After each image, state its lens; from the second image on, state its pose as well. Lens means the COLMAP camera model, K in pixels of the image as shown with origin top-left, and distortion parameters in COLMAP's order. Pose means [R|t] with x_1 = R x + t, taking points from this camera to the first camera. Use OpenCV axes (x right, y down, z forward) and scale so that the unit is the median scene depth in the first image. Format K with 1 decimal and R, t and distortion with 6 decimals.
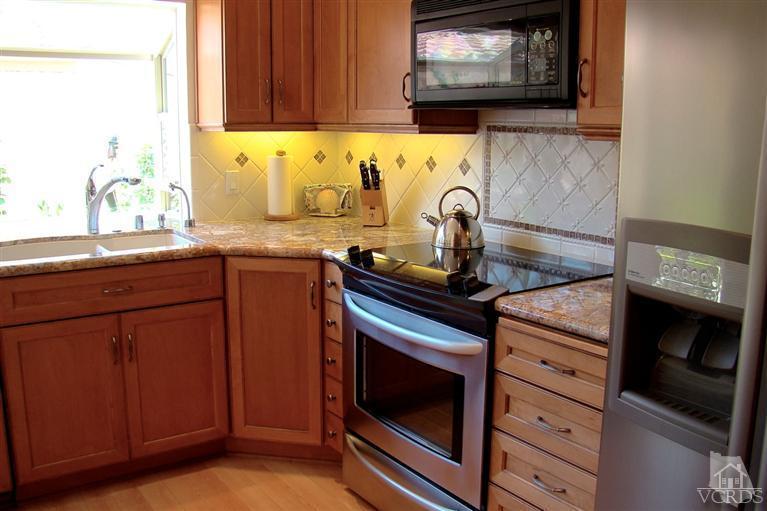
lens RADIAL K [[698.8, 0, 384.1], [0, 698.8, 238.0], [0, 0, 1]] dist [-0.179252, 0.116099]
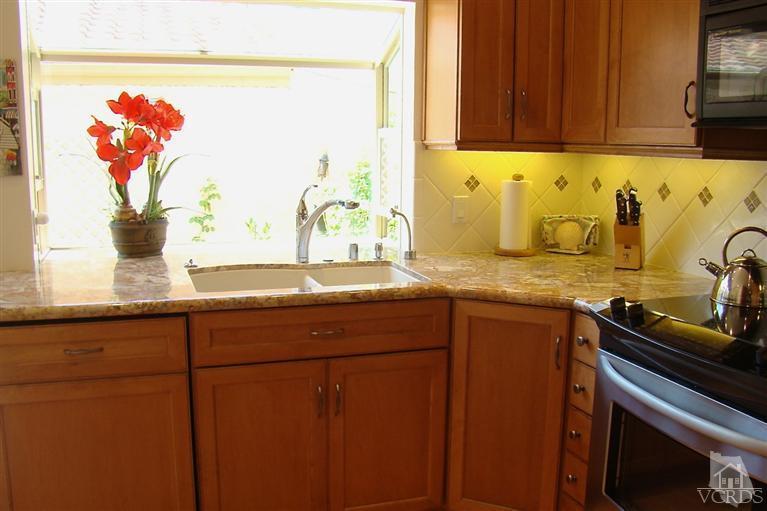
lens RADIAL K [[698.8, 0, 384.1], [0, 698.8, 238.0], [0, 0, 1]] dist [-0.179252, 0.116099]
pose [[0.959972, 0.041981, -0.276932, -0.077747], [-0.050599, 0.998430, -0.024042, -0.021915], [0.275488, 0.037092, 0.960589, 0.159256]]
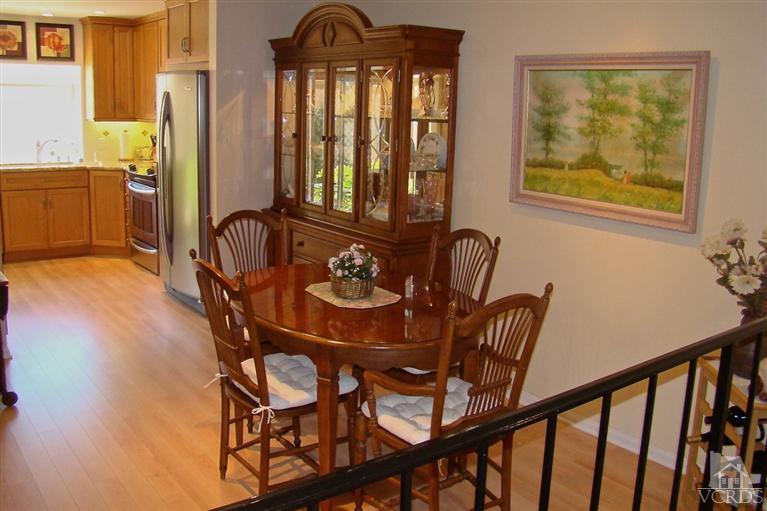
lens RADIAL K [[698.8, 0, 384.1], [0, 698.8, 238.0], [0, 0, 1]] dist [-0.179252, 0.116099]
pose [[0.999590, 0.015851, 0.023863, 0.784544], [-0.016171, 0.999782, 0.013246, 0.219662], [-0.023647, -0.013627, 0.999627, -1.492797]]
